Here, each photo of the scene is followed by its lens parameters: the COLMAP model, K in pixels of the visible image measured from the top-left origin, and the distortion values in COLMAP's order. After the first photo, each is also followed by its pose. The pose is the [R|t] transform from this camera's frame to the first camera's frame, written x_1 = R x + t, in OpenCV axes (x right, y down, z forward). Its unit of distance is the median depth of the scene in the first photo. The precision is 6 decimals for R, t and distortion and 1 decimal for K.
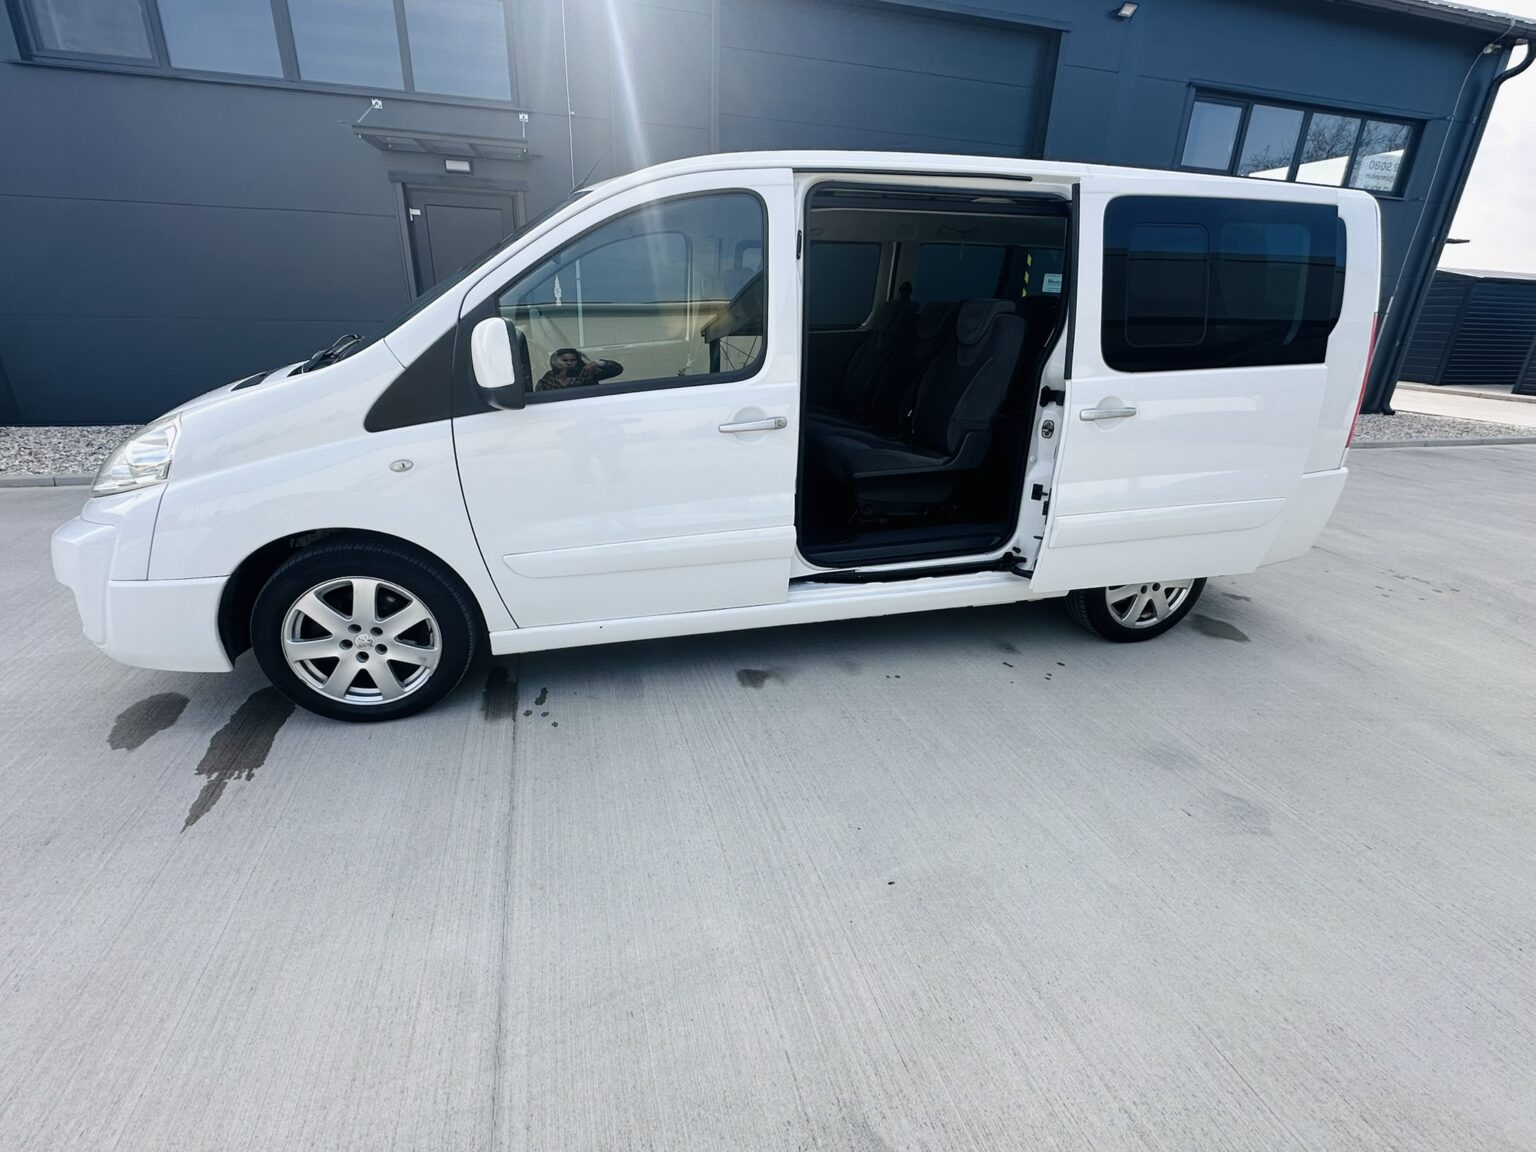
lens RADIAL K [[718.9, 0, 767.2], [0, 718.9, 584.6], [0, 0, 1]] dist [-0.003392, 0.001073]
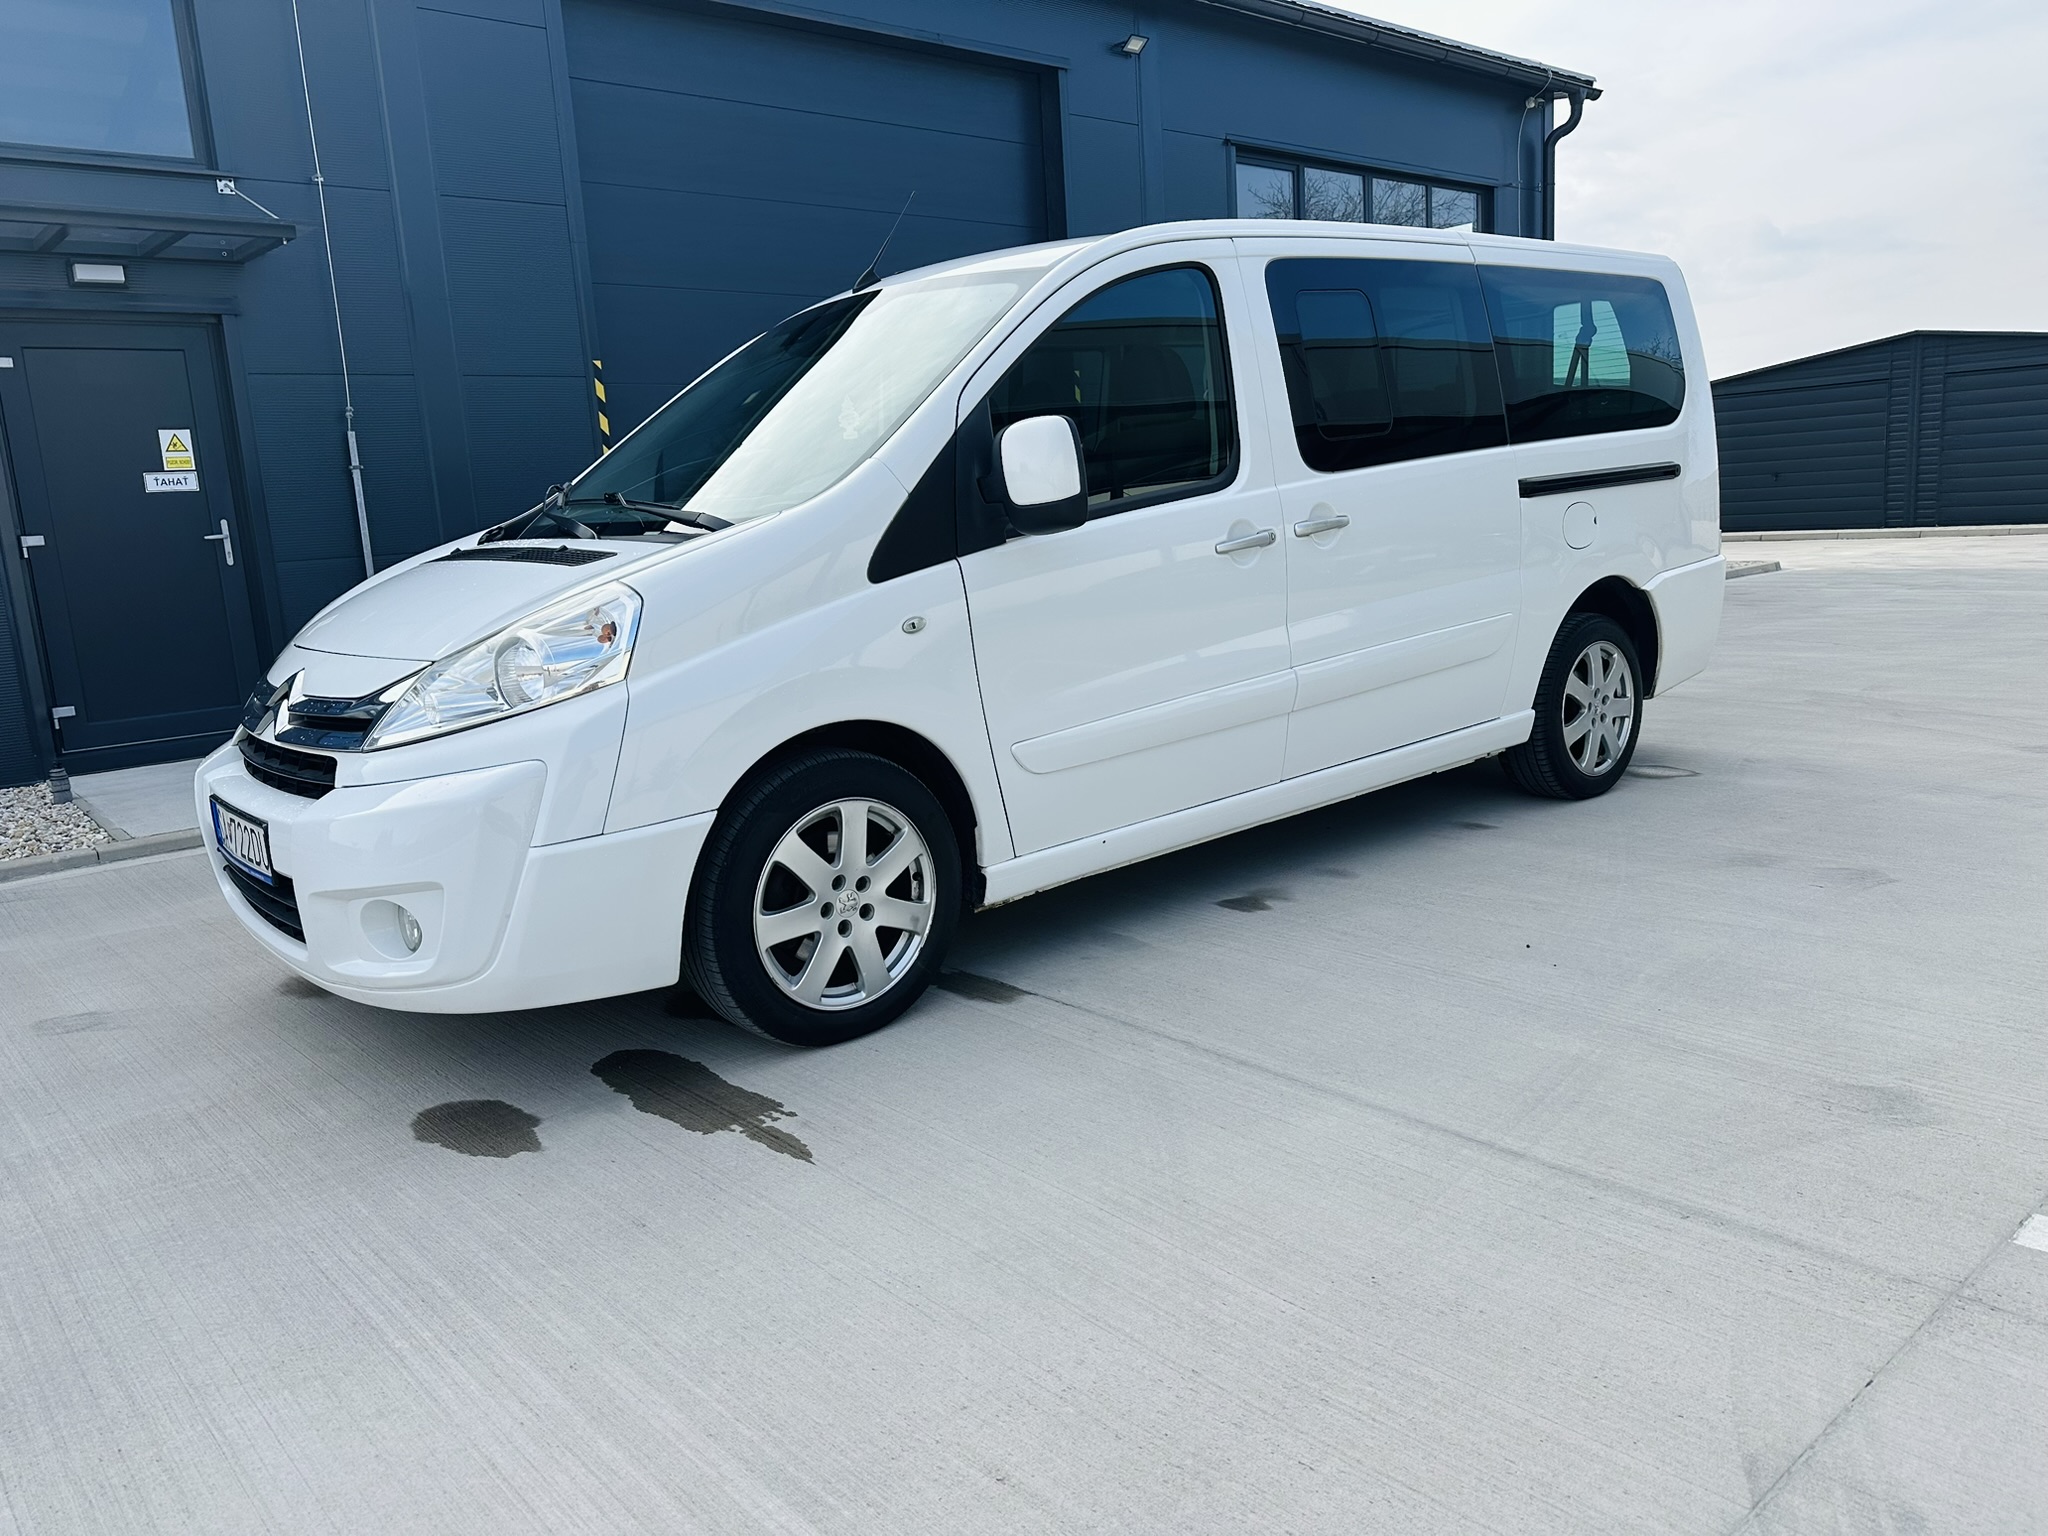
lens RADIAL K [[1494.6, 0, 1017.6], [0, 1494.6, 770.4], [0, 0, 1]] dist [0.109123, -0.179543]
pose [[0.898553, -0.158836, 0.409114, -0.958846], [0.240132, 0.958223, -0.155388, 0.213372], [-0.367342, 0.237865, 0.899155, -0.329194]]
